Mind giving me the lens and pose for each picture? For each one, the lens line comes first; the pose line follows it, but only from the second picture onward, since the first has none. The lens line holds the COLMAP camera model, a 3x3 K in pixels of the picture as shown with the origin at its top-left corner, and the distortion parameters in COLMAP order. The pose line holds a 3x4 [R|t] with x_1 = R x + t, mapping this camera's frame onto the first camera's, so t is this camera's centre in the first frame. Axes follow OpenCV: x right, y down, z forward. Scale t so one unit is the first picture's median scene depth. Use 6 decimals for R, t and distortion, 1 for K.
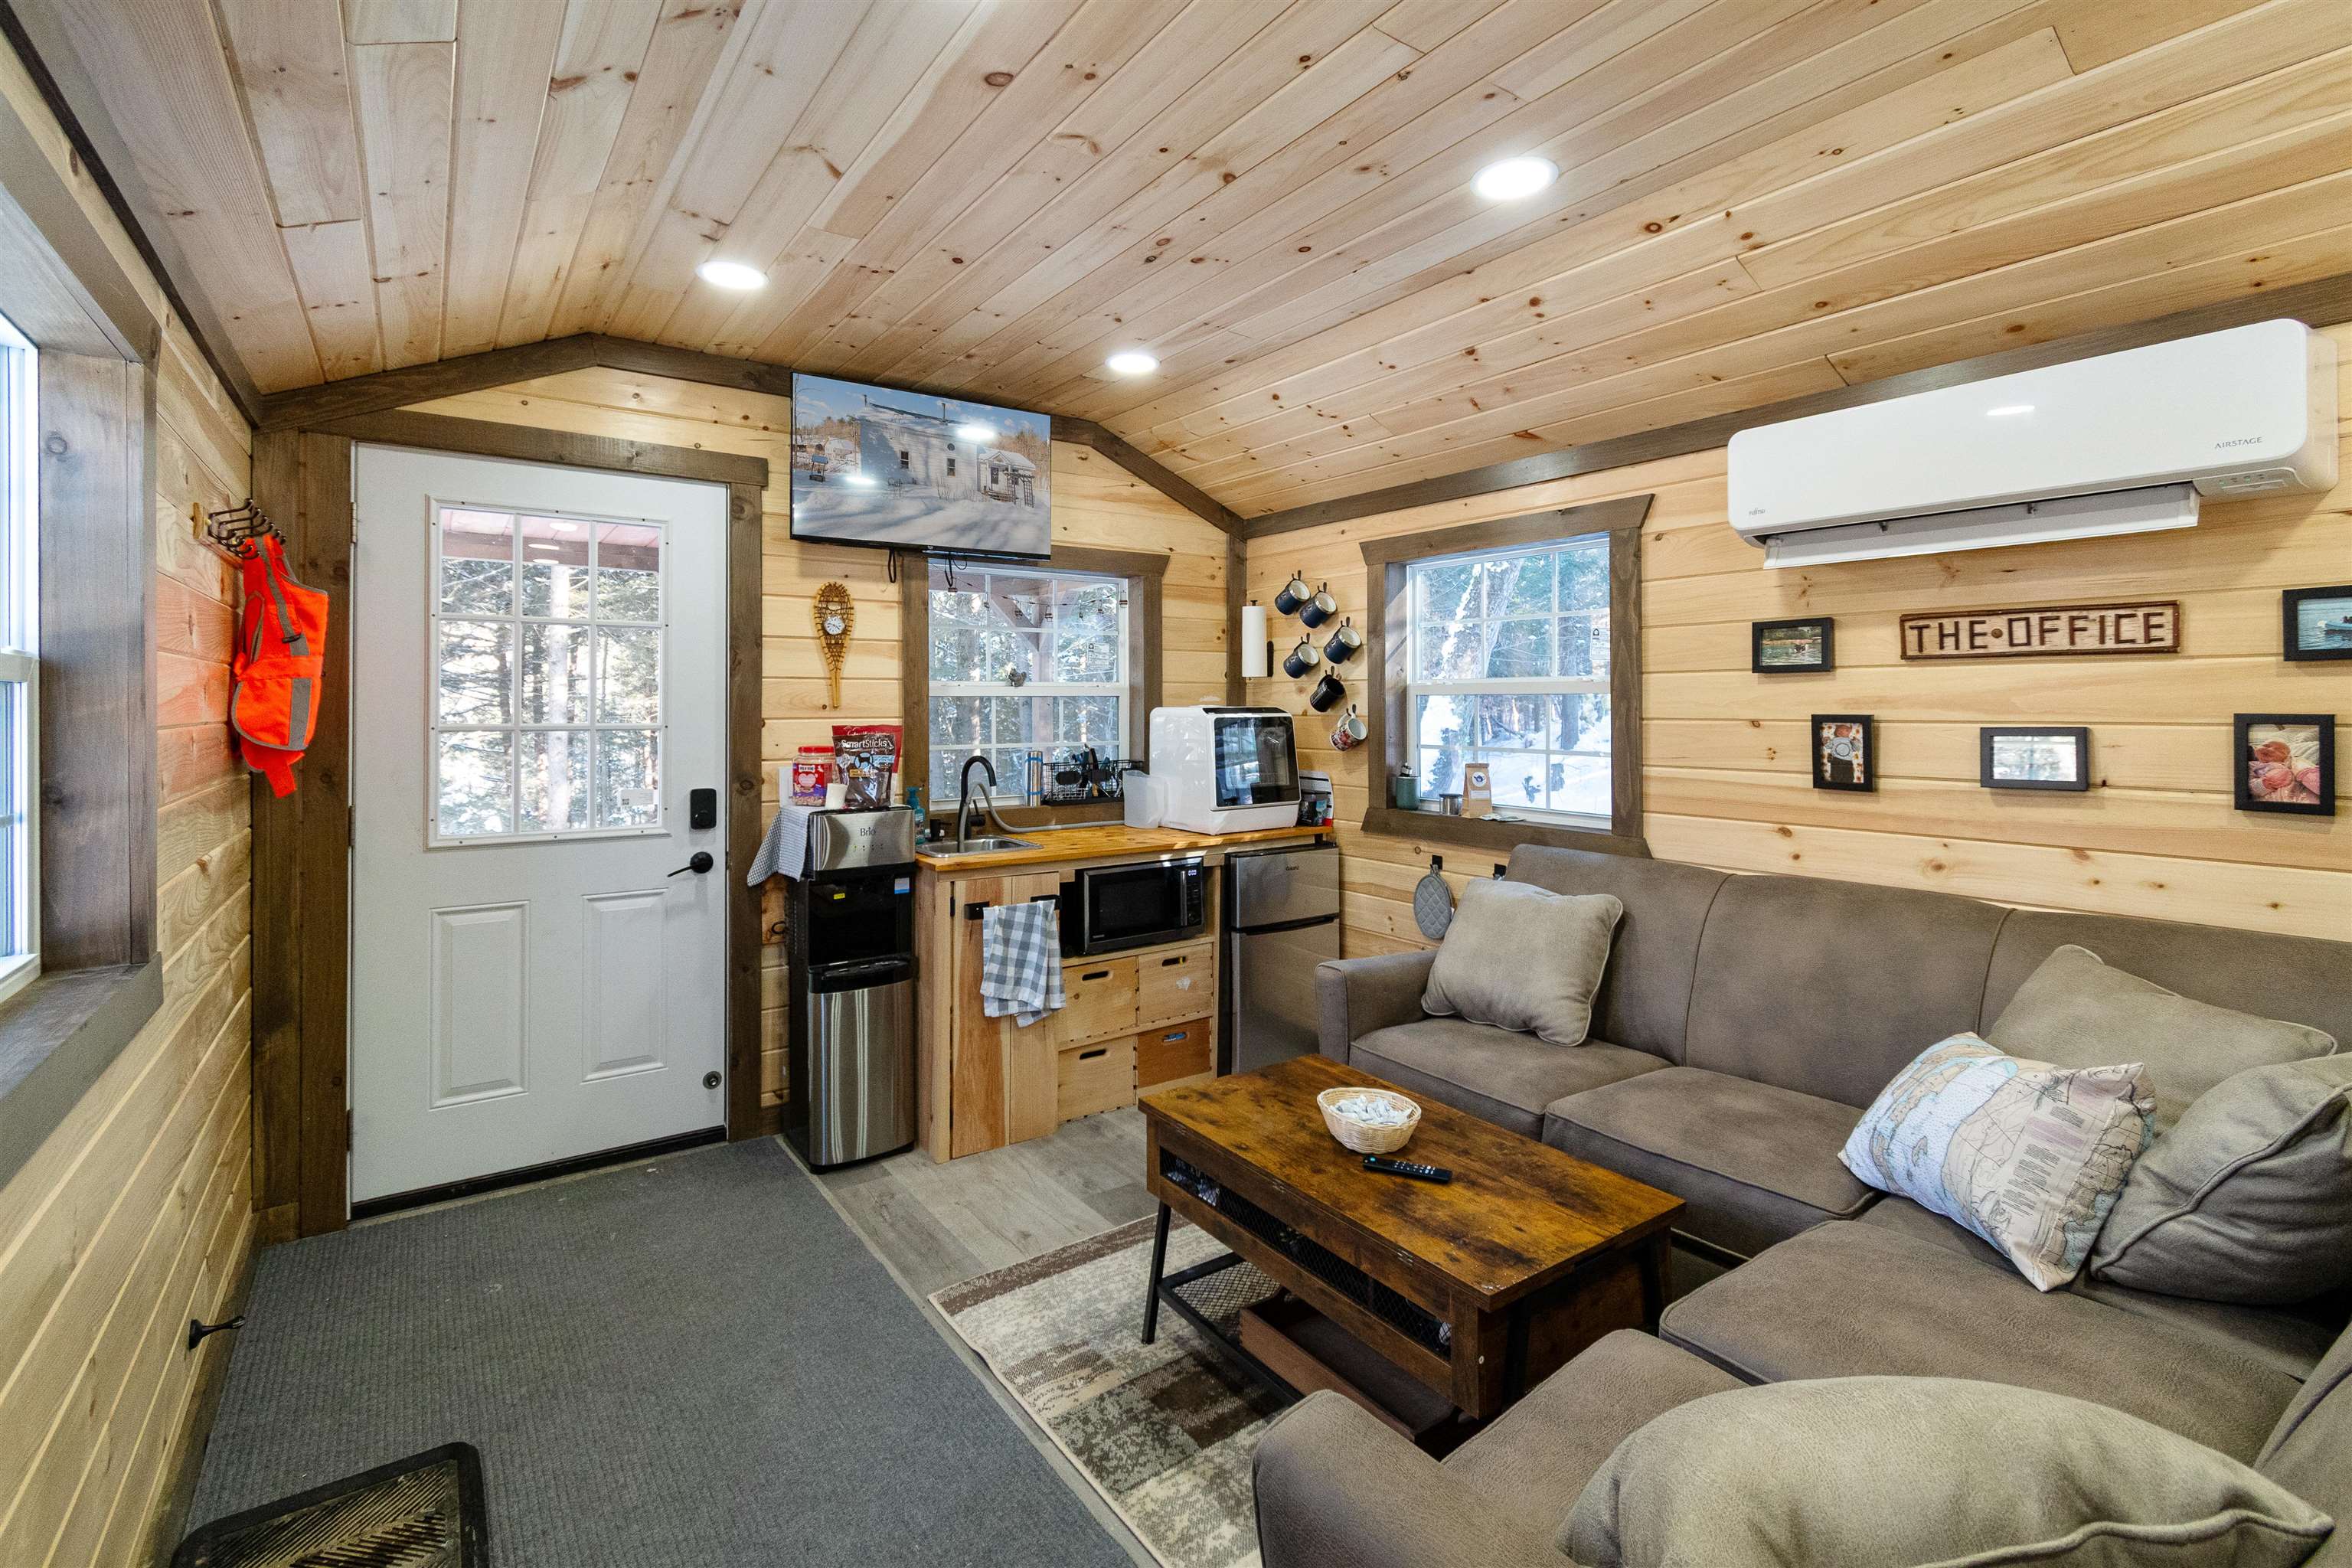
lens RADIAL K [[1090.8, 0, 1152.6], [0, 1090.8, 702.7], [0, 0, 1]] dist [-0.000531, 0.000182]
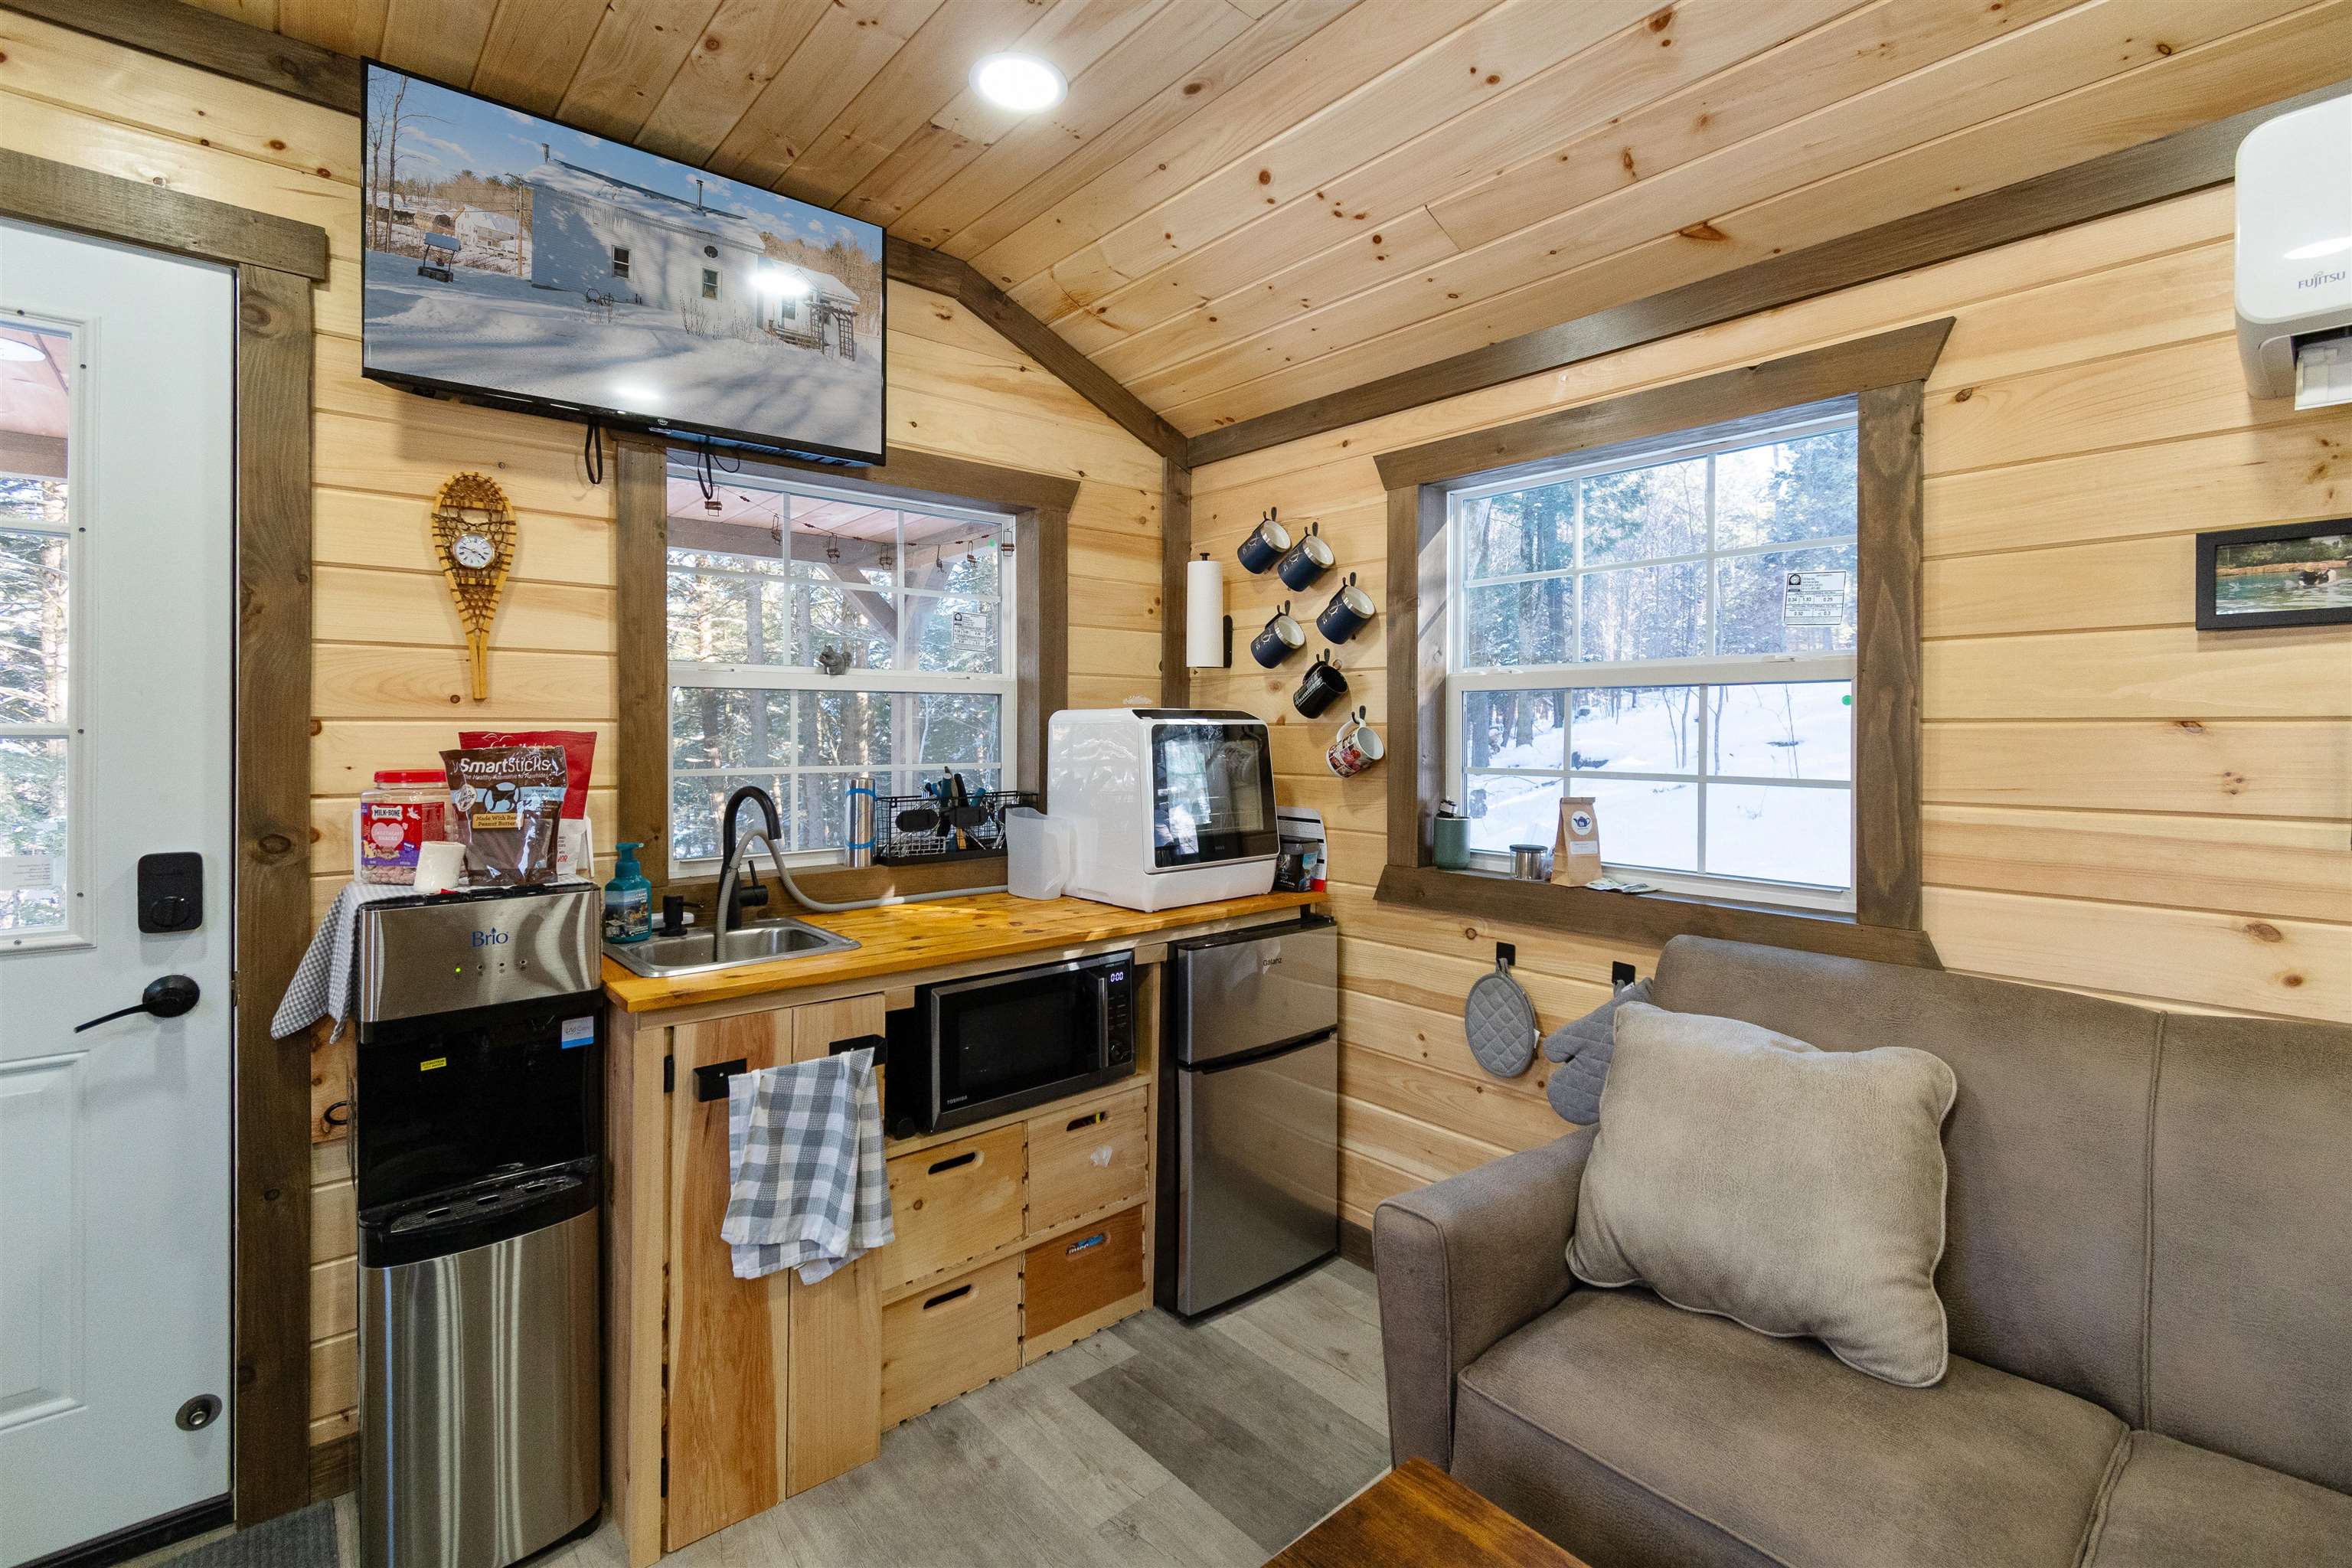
lens RADIAL K [[1090.8, 0, 1170.4], [0, 1090.8, 739.0], [0, 0, 1]] dist [-0.000531, 0.000182]
pose [[0.994205, 0.002881, 0.107462, 0.000214], [-0.003896, 0.999950, 0.009244, 0.021234], [-0.107429, -0.009609, 0.994166, 0.499971]]
